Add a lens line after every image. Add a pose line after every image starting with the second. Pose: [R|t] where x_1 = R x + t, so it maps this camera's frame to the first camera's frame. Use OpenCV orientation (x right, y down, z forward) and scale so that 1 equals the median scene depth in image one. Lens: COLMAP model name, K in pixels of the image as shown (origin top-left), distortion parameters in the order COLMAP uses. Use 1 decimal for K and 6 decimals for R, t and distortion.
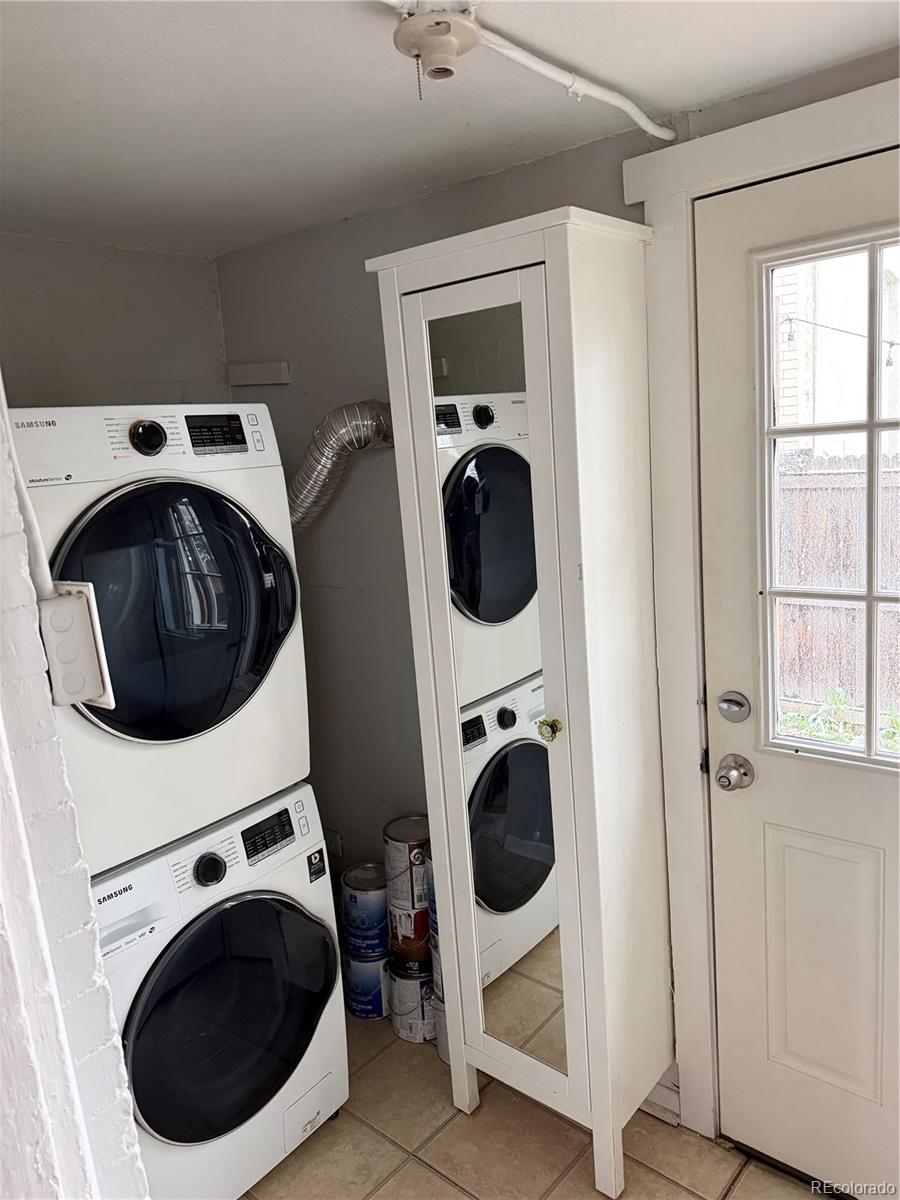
lens RADIAL K [[849.1, 0, 444.2], [0, 849.1, 591.0], [0, 0, 1]] dist [0.023436, -0.040088]
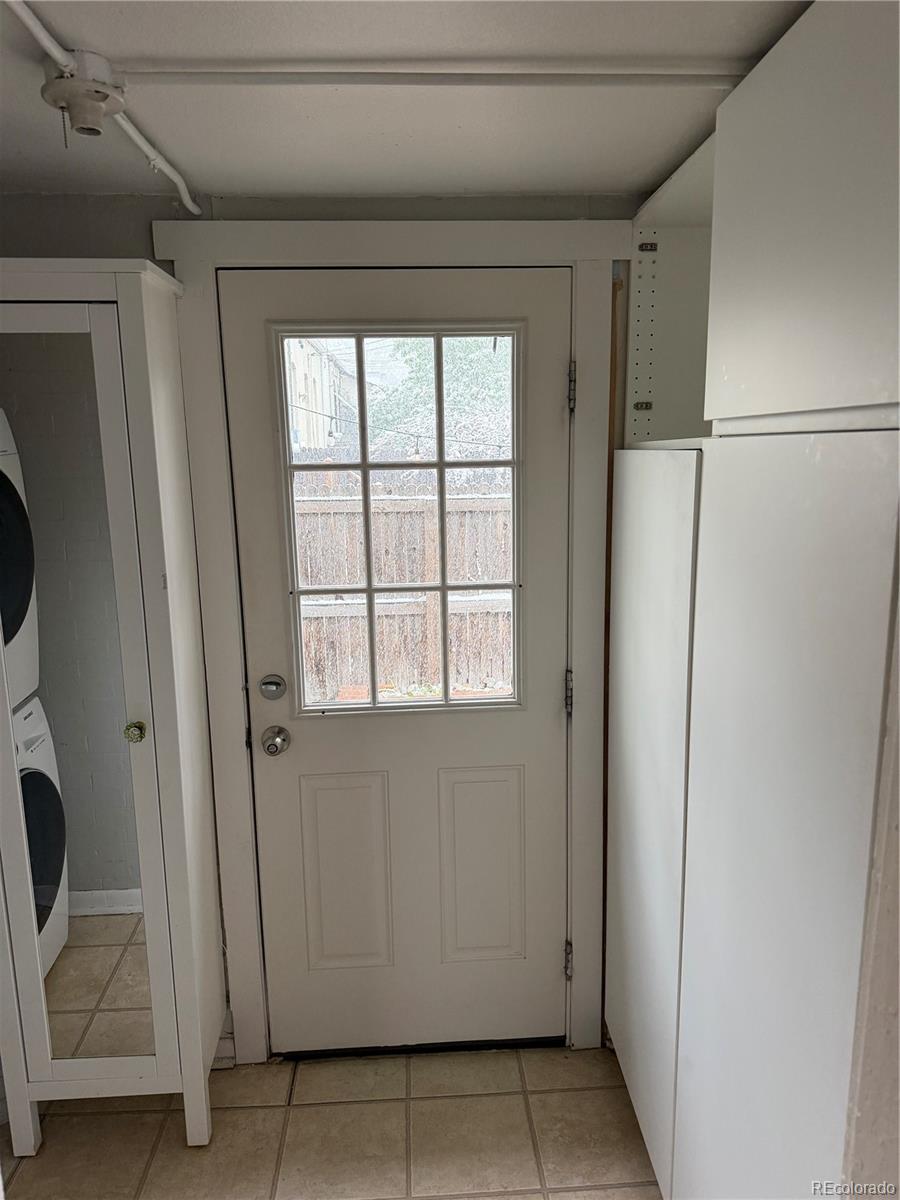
lens RADIAL K [[849.1, 0, 455.3], [0, 849.1, 602.2], [0, 0, 1]] dist [0.023436, -0.040088]
pose [[0.708348, -0.069347, 0.702449, -0.327522], [0.084045, 0.996369, 0.013612, 0.019875], [-0.700842, 0.049395, 0.711604, -0.063318]]
